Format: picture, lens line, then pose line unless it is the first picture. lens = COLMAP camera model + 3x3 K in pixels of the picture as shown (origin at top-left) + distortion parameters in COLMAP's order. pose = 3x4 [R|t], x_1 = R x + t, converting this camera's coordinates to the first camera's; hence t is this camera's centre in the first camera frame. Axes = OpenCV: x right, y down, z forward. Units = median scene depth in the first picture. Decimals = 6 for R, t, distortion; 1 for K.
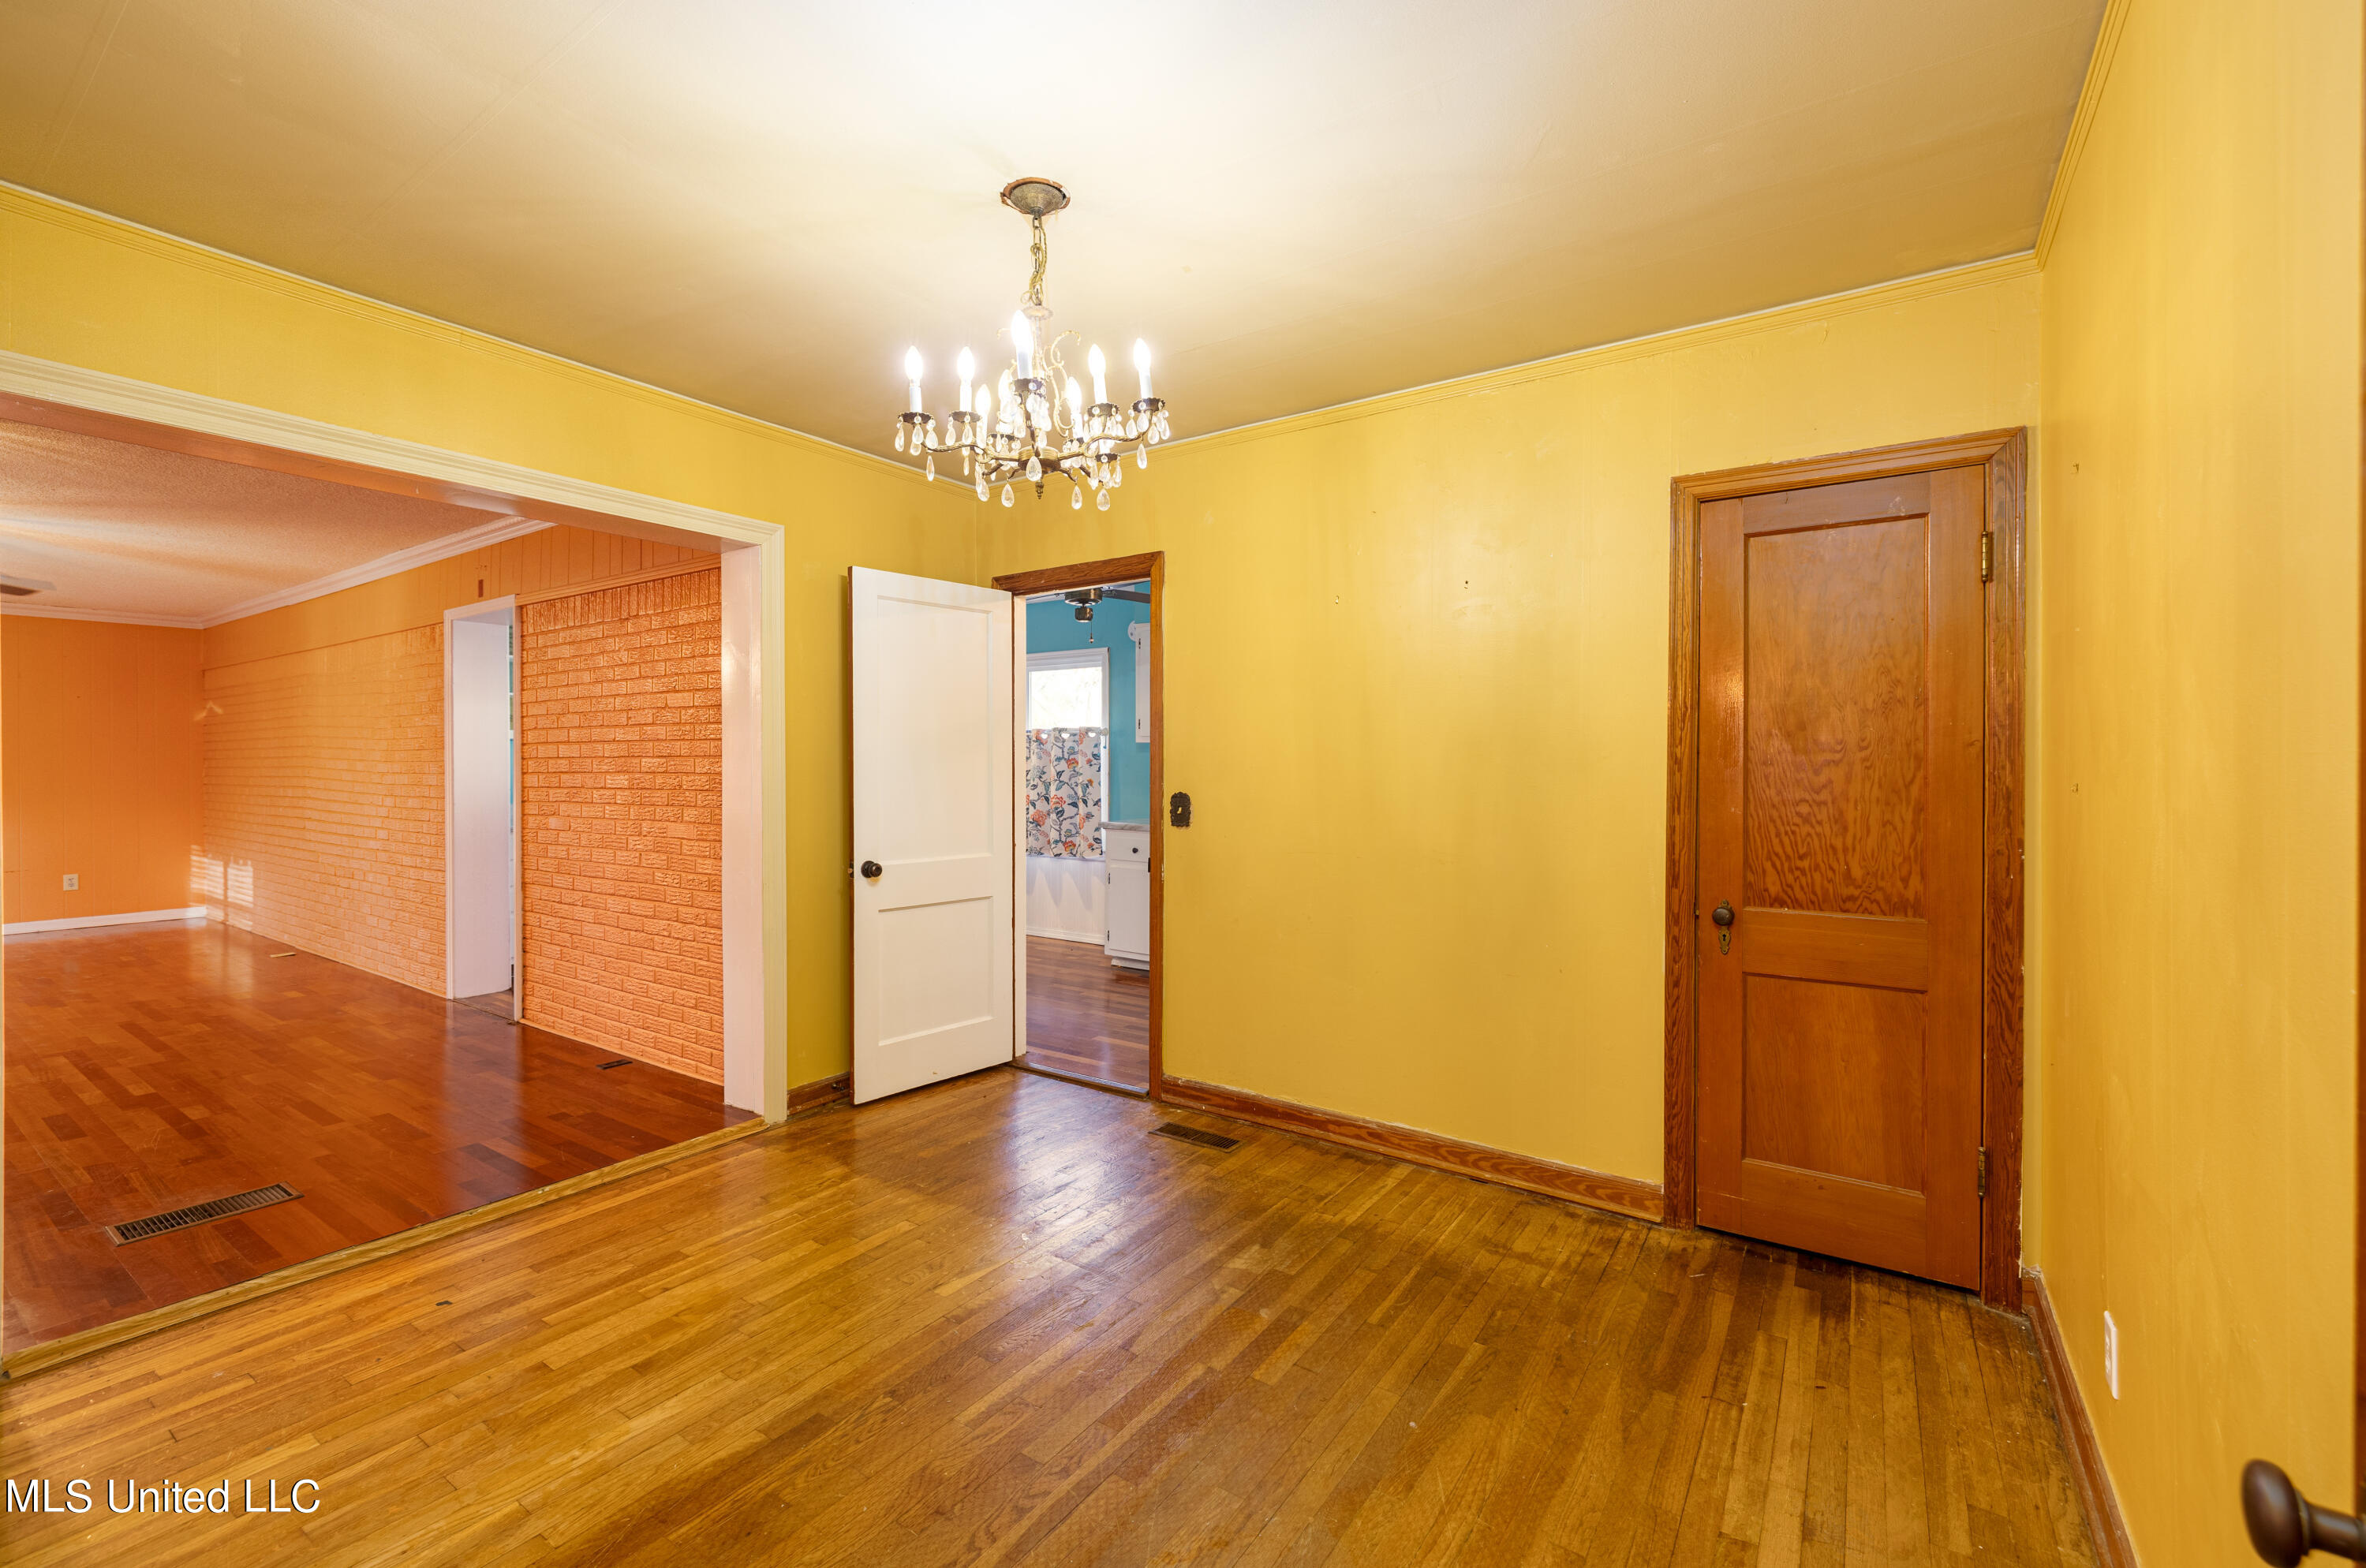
lens RADIAL K [[1005.5, 0, 1180.0], [0, 1005.5, 773.6], [0, 0, 1]] dist [-0.001741, 0.000201]
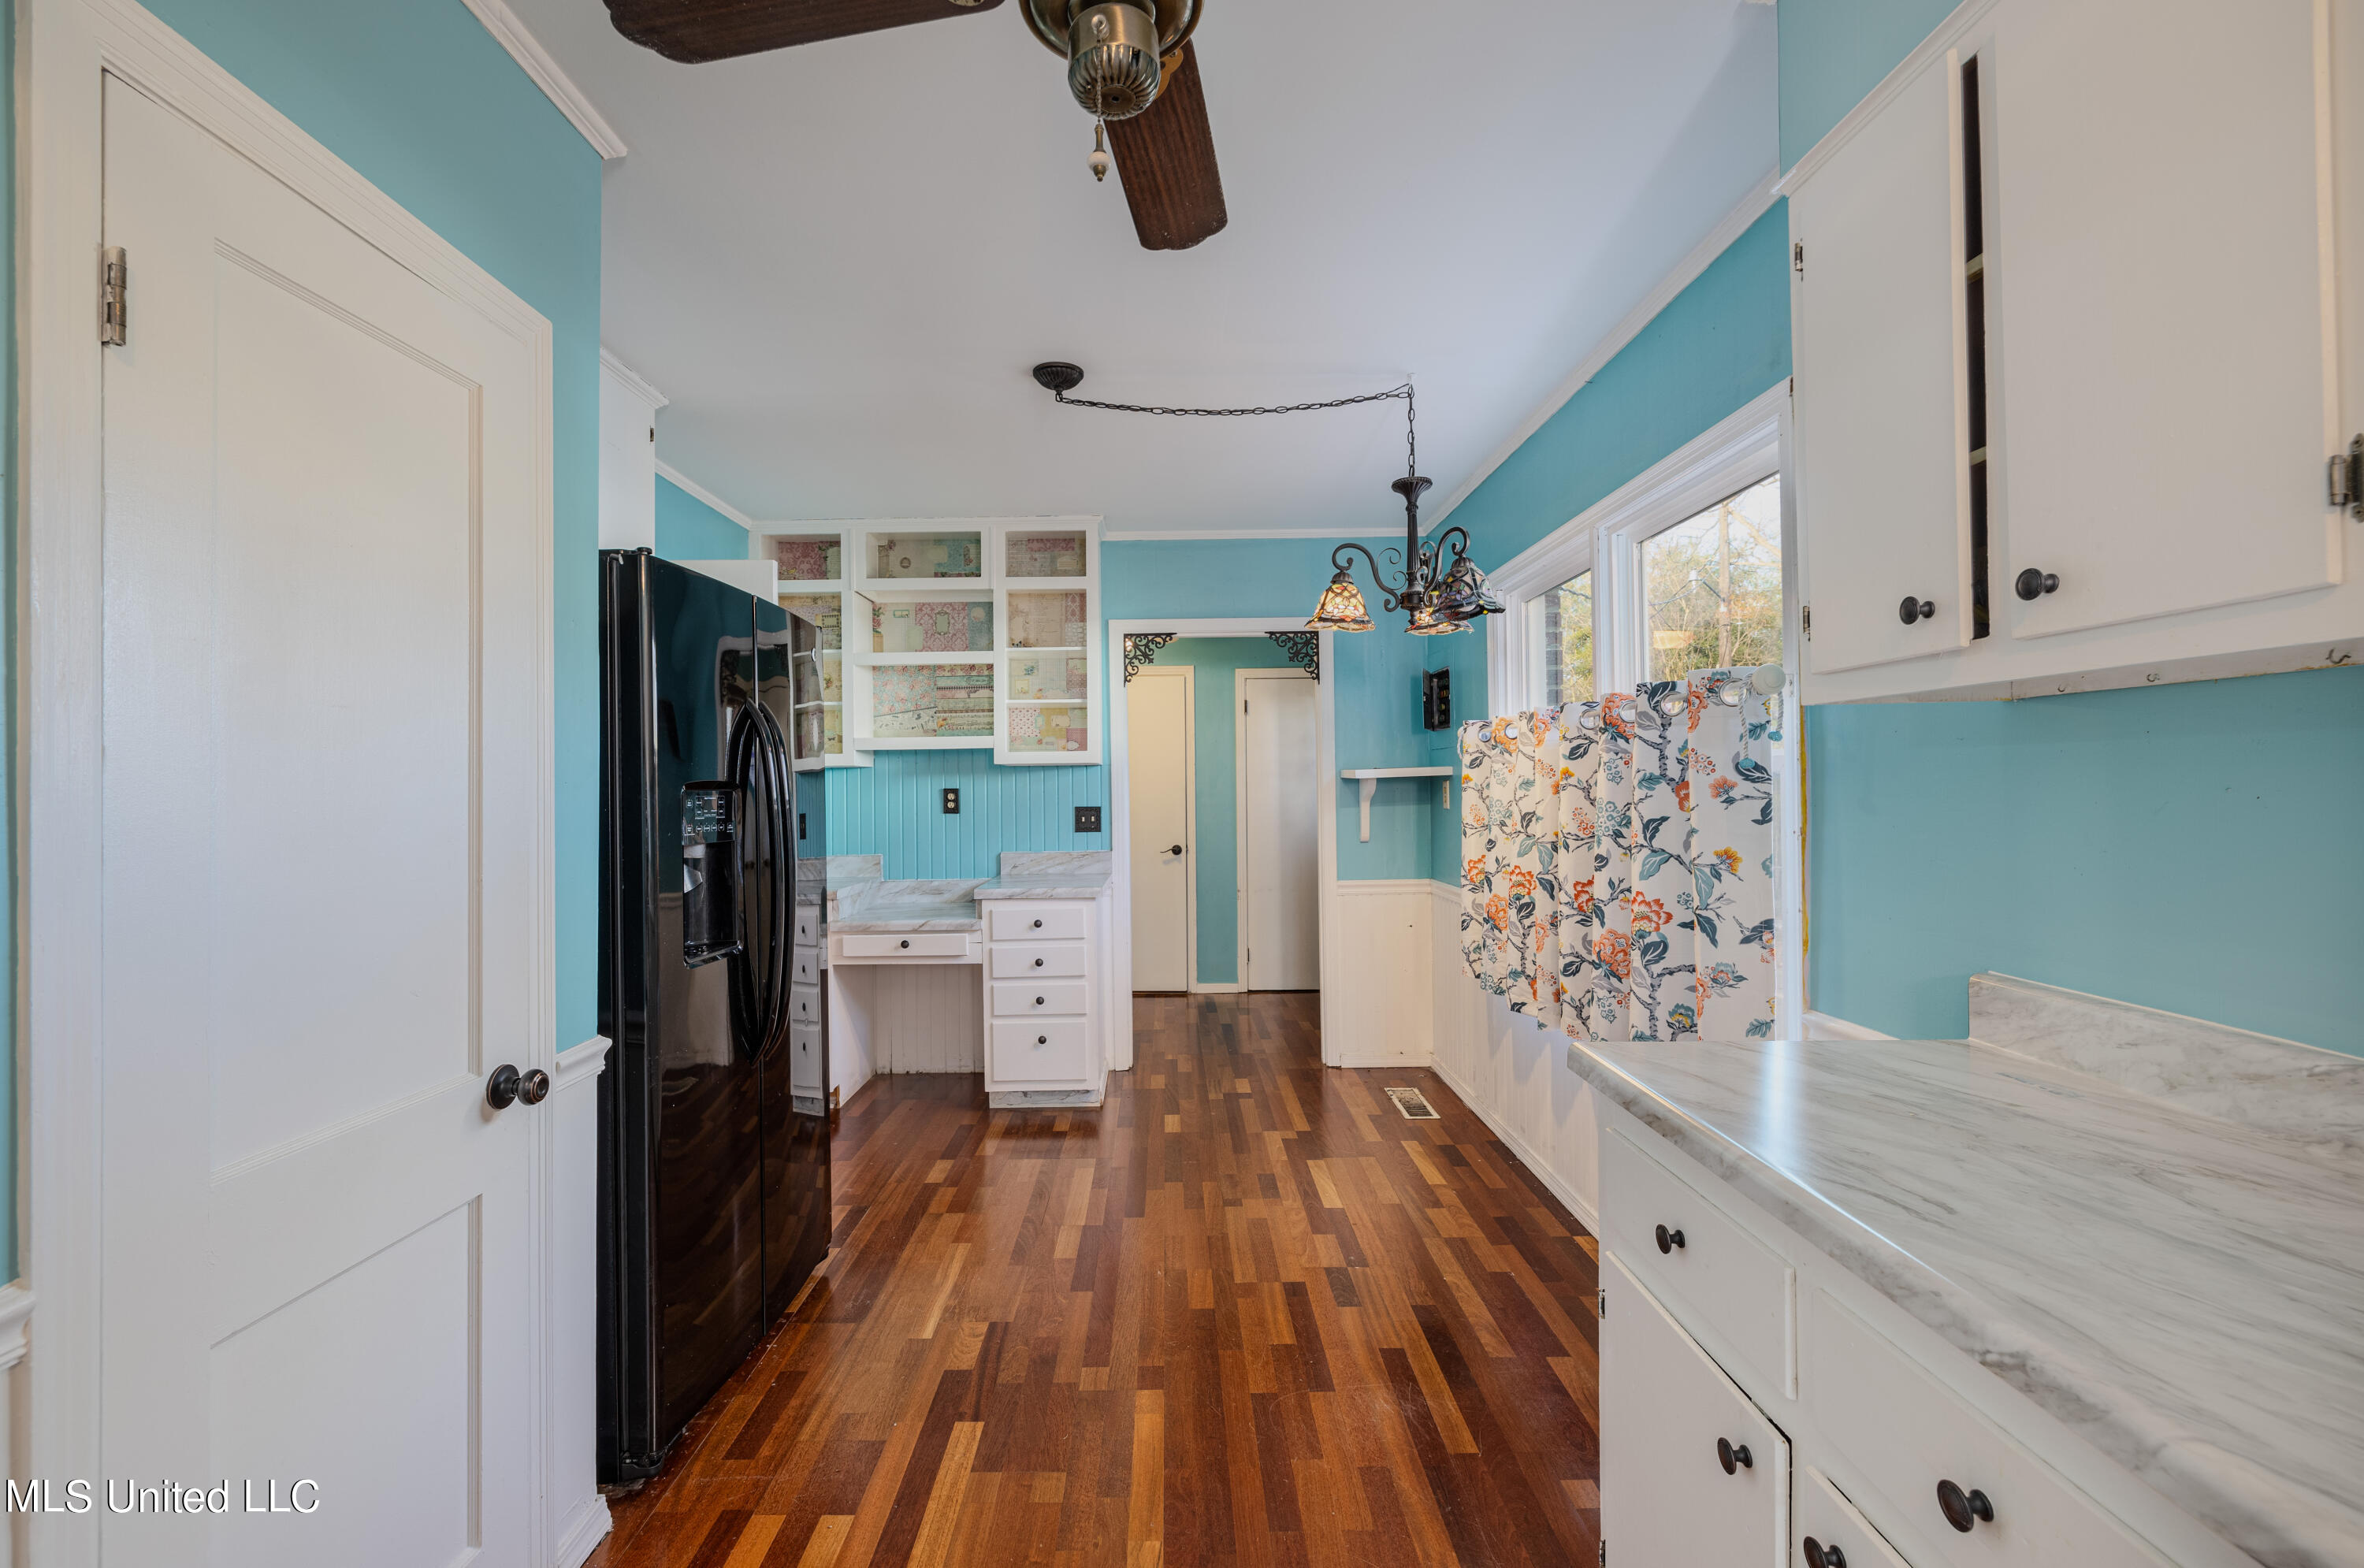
lens RADIAL K [[1004.8, 0, 1183.4], [0, 1004.8, 781.1], [0, 0, 1]] dist [-0.001741, 0.000201]
pose [[0.572725, -0.010564, -0.819679, 0.057740], [0.005686, 0.999944, -0.008915, -0.012355], [0.819728, 0.000445, 0.572754, 0.701935]]
